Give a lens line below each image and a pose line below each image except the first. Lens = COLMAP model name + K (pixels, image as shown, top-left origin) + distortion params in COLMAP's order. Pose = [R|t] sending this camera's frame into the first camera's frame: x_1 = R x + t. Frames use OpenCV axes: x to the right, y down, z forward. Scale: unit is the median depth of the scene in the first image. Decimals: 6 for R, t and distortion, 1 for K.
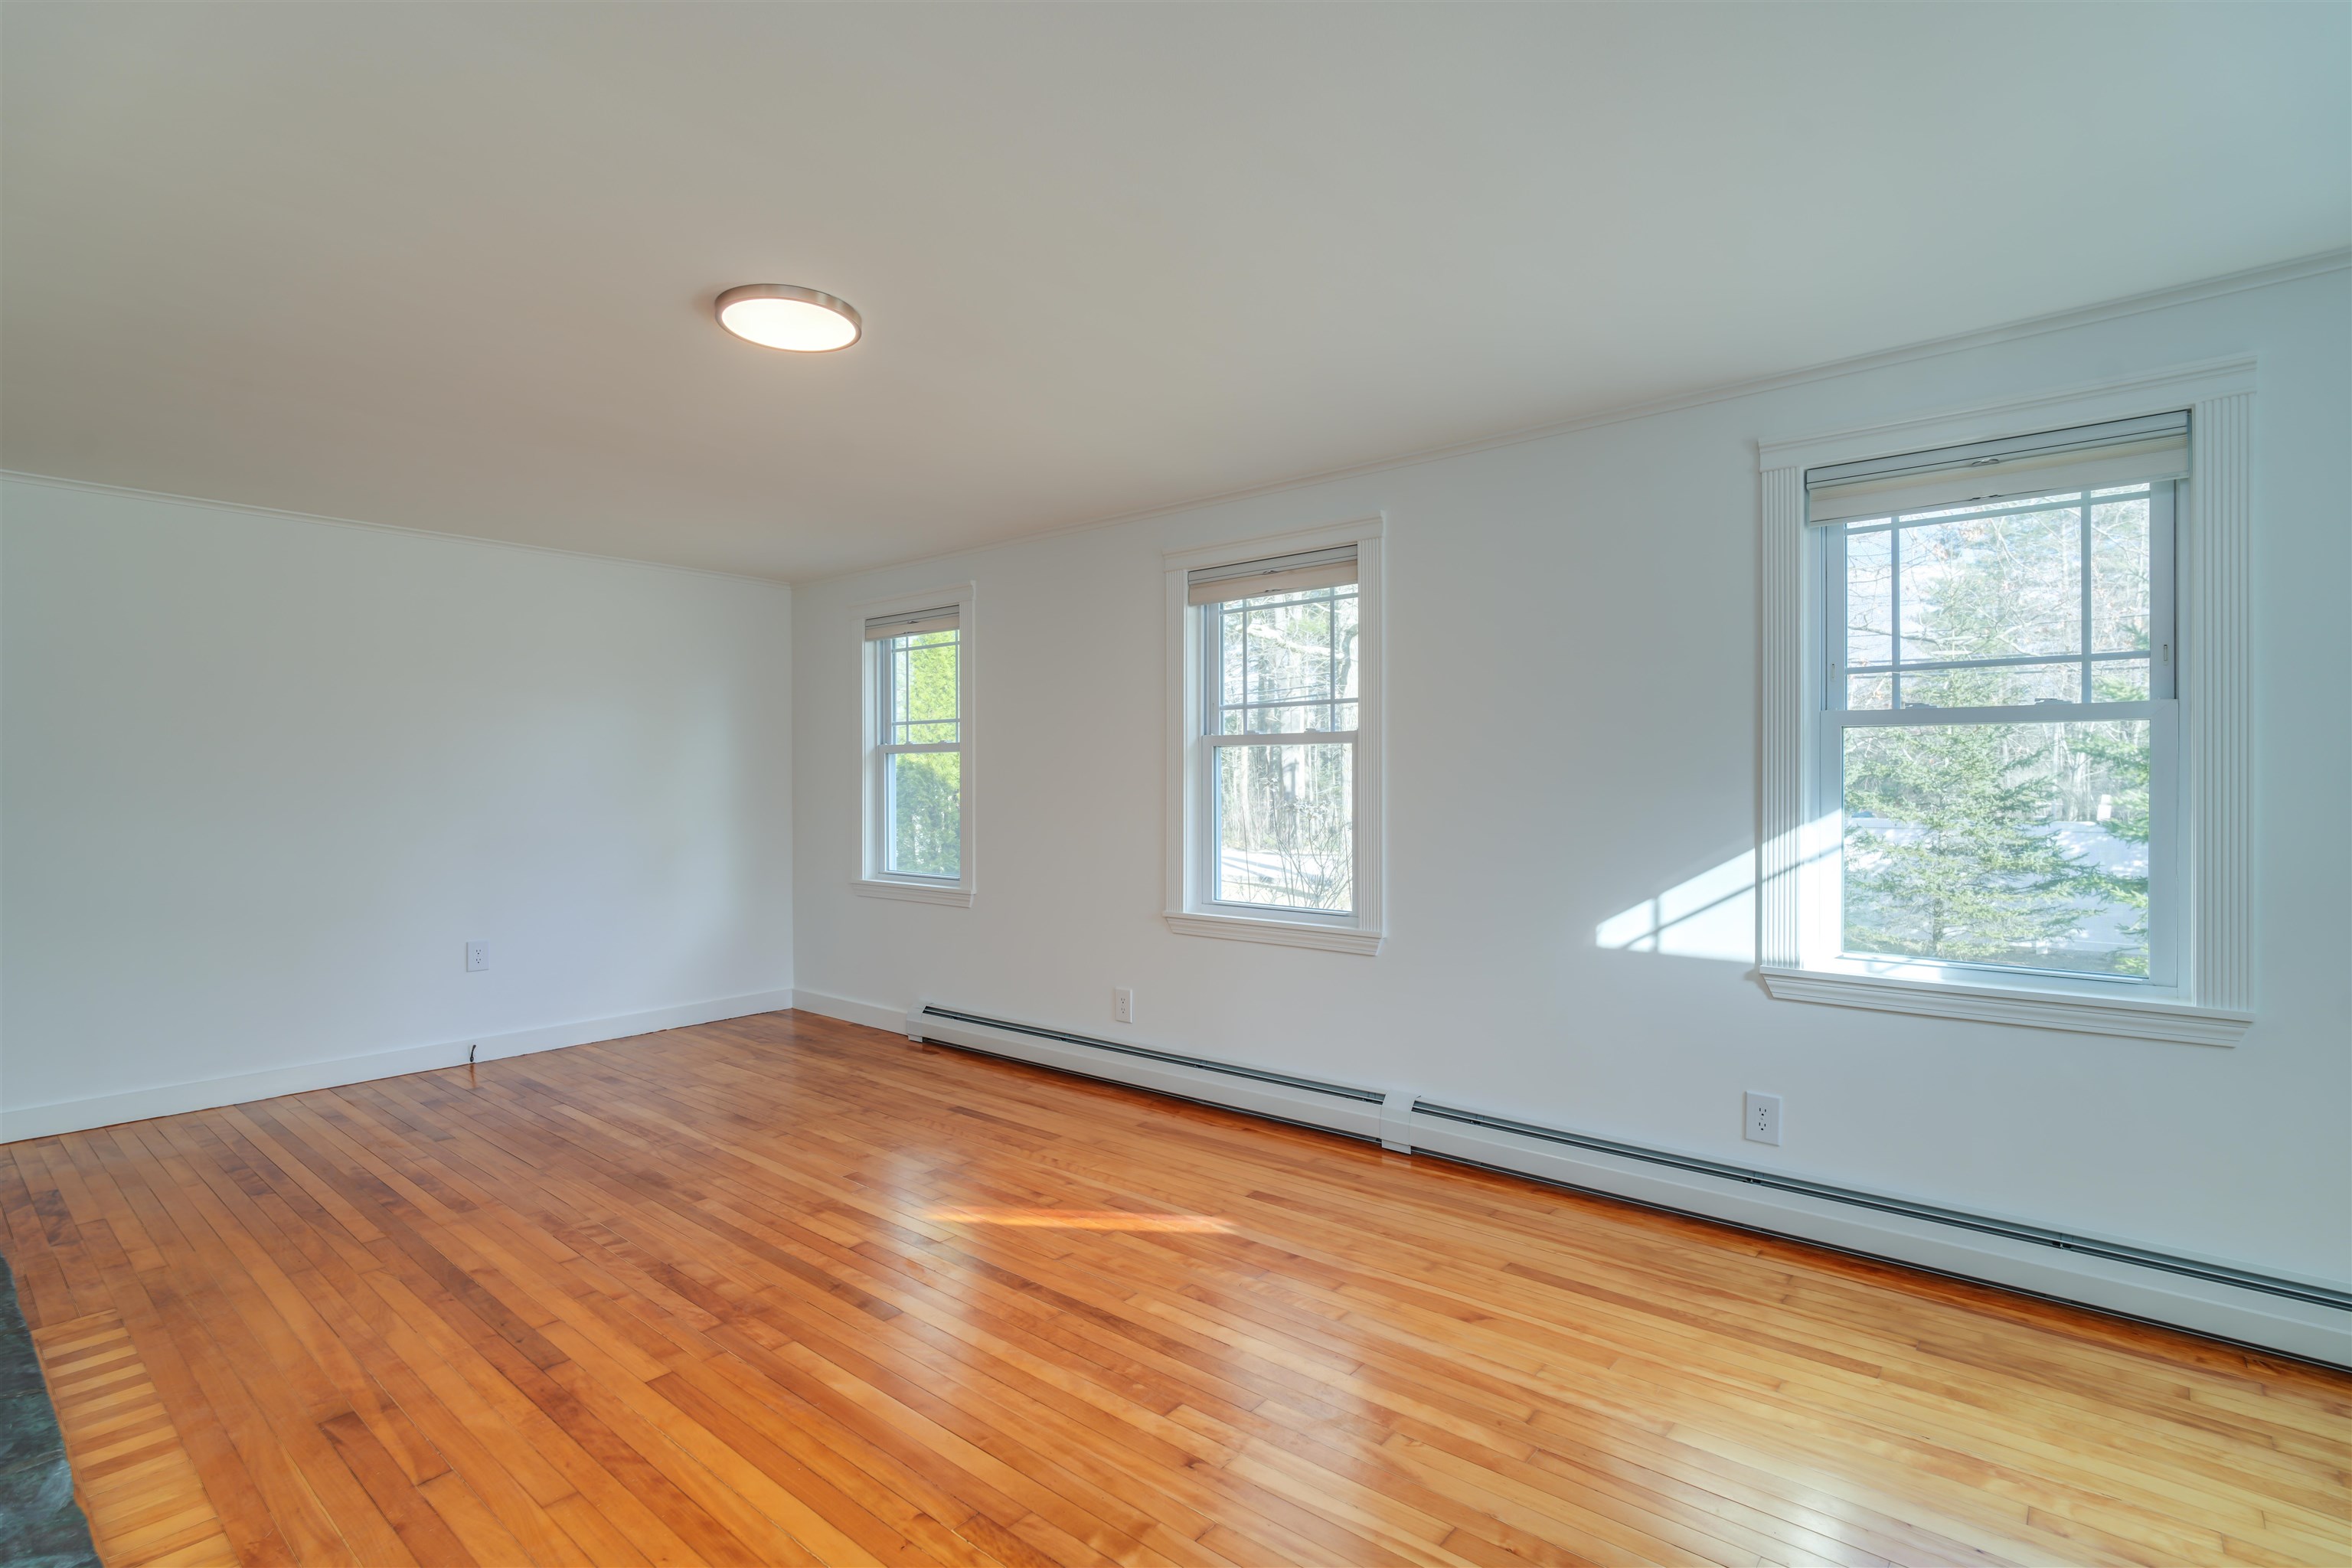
lens RADIAL K [[1085.4, 0, 1166.5], [0, 1085.4, 767.9], [0, 0, 1]] dist [0.000577, 0.001205]
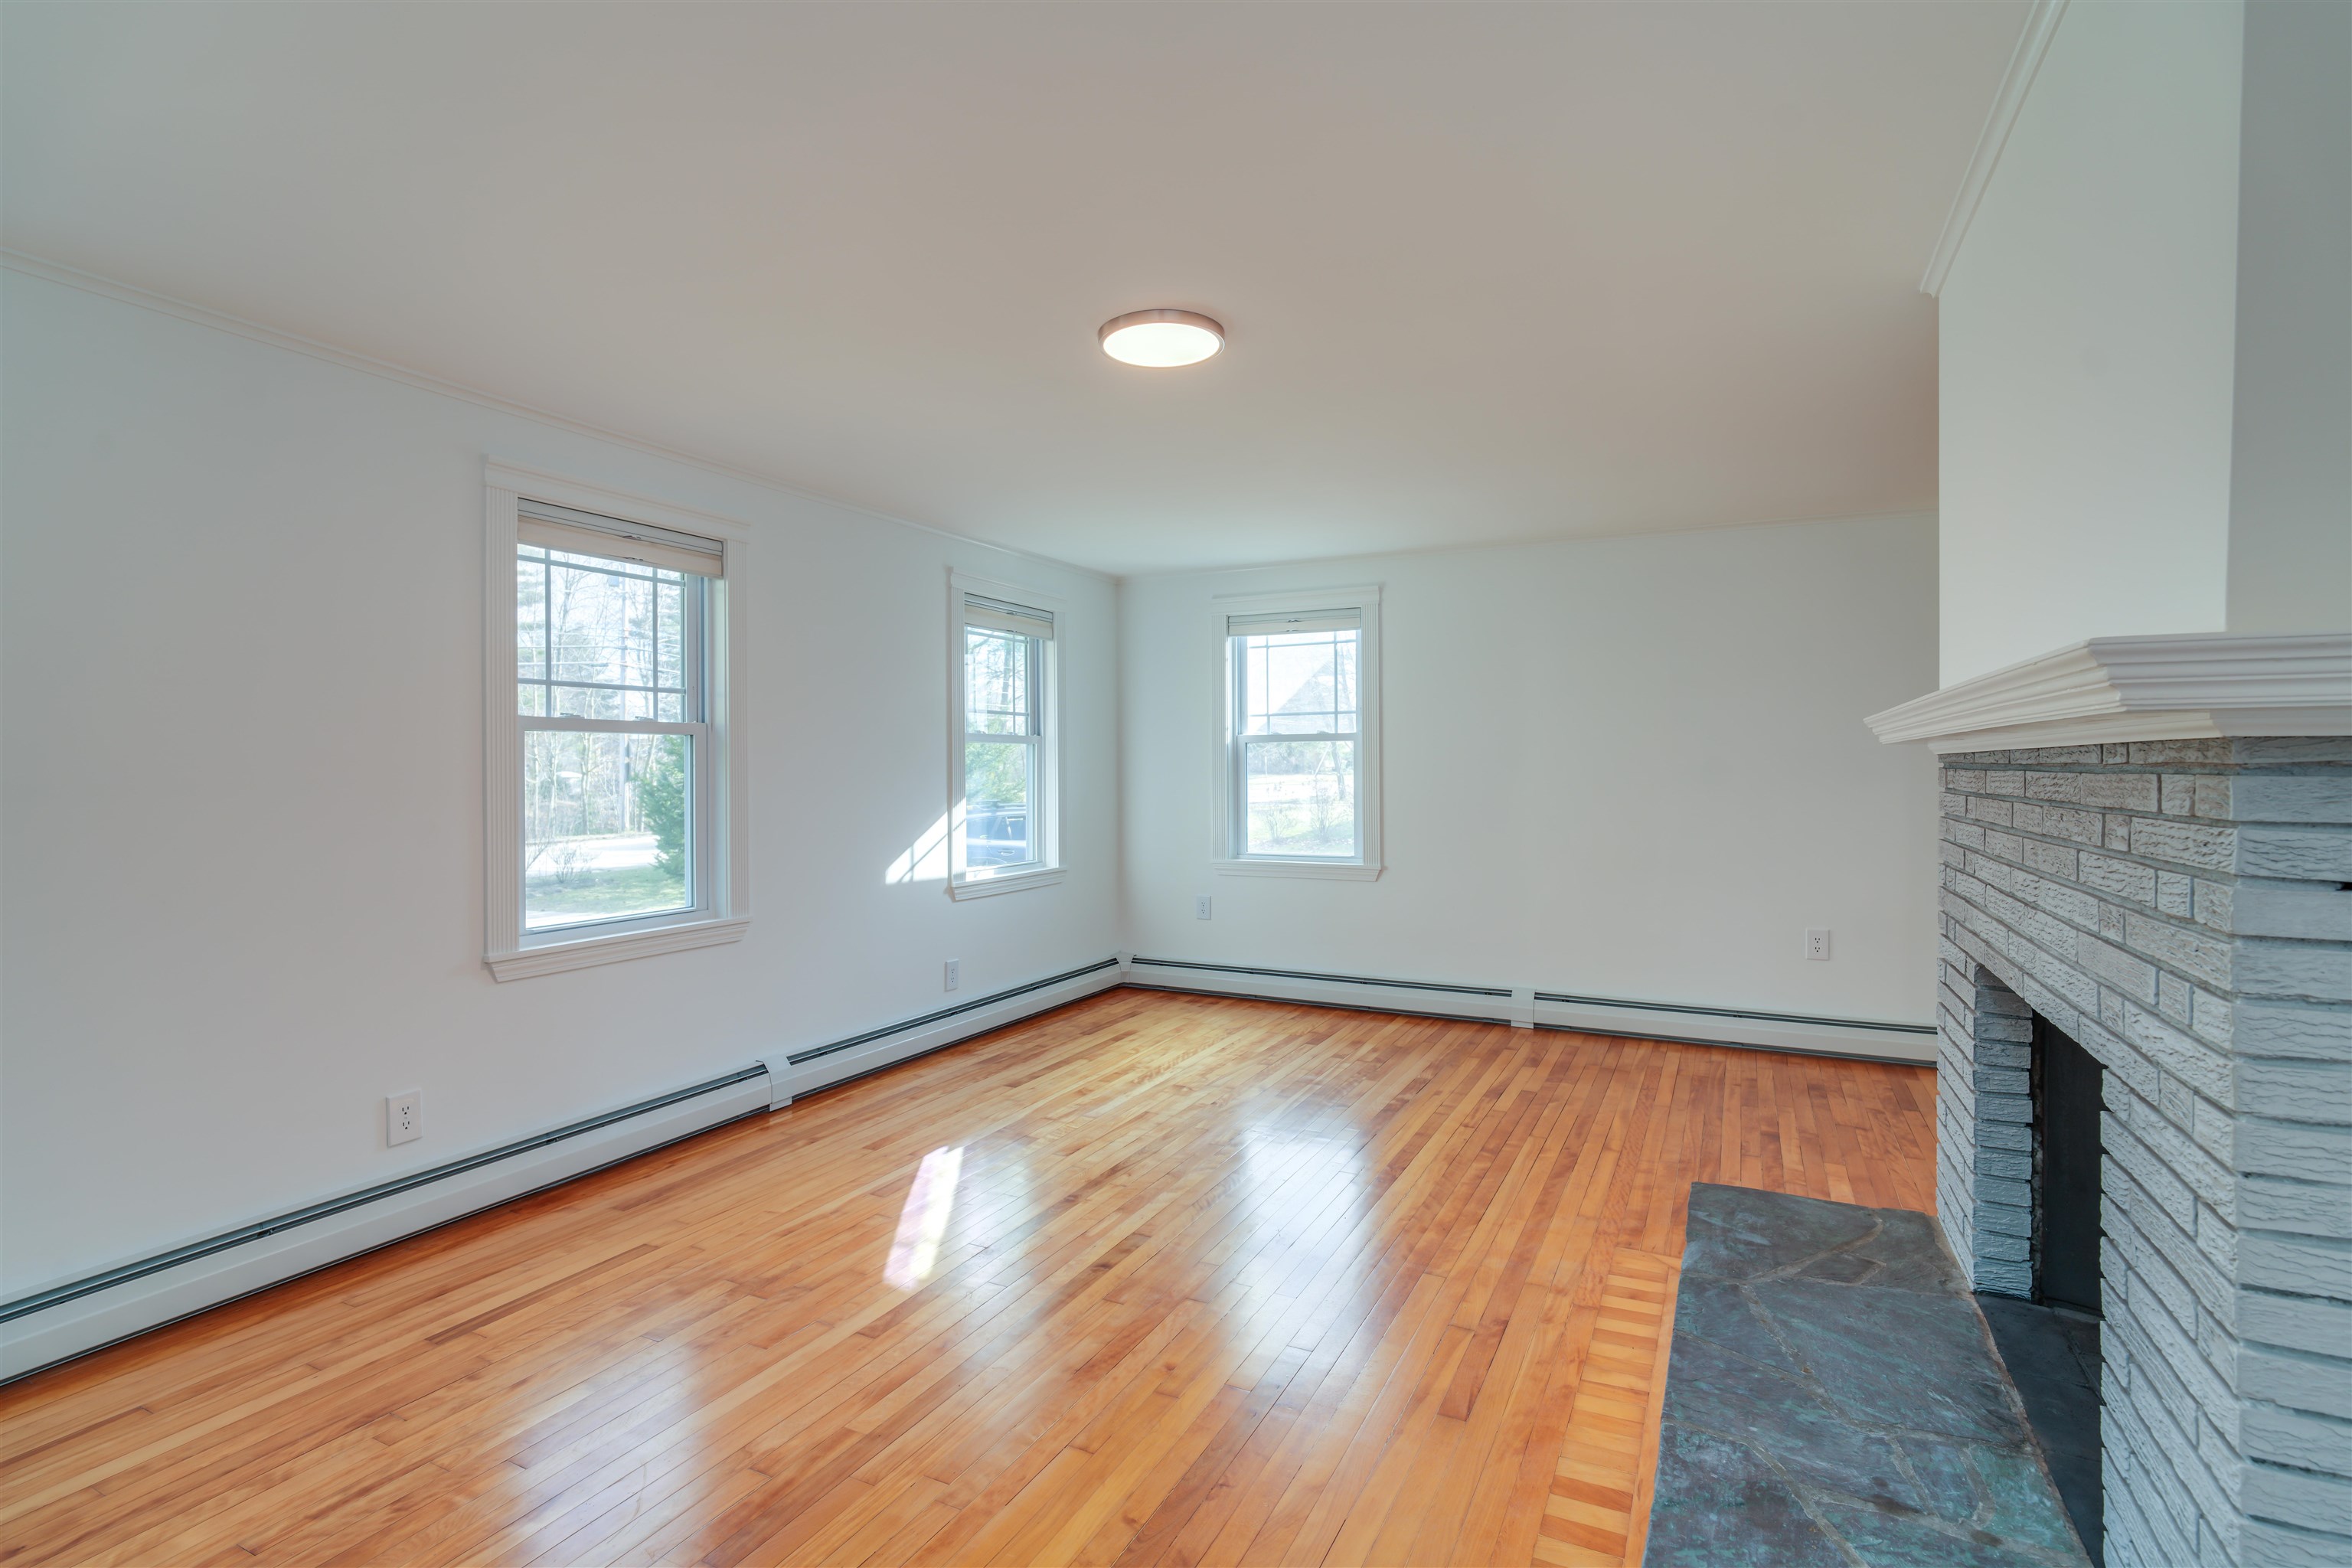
lens RADIAL K [[1113.4, 0, 1179.6], [0, 1113.4, 772.1], [0, 0, 1]] dist [-0.001188, -0.000096]
pose [[-0.220687, 0.002661, 0.975341, -1.018726], [-0.003299, 0.999989, -0.003475, 0.013712], [-0.975339, -0.003984, -0.220676, 0.883653]]
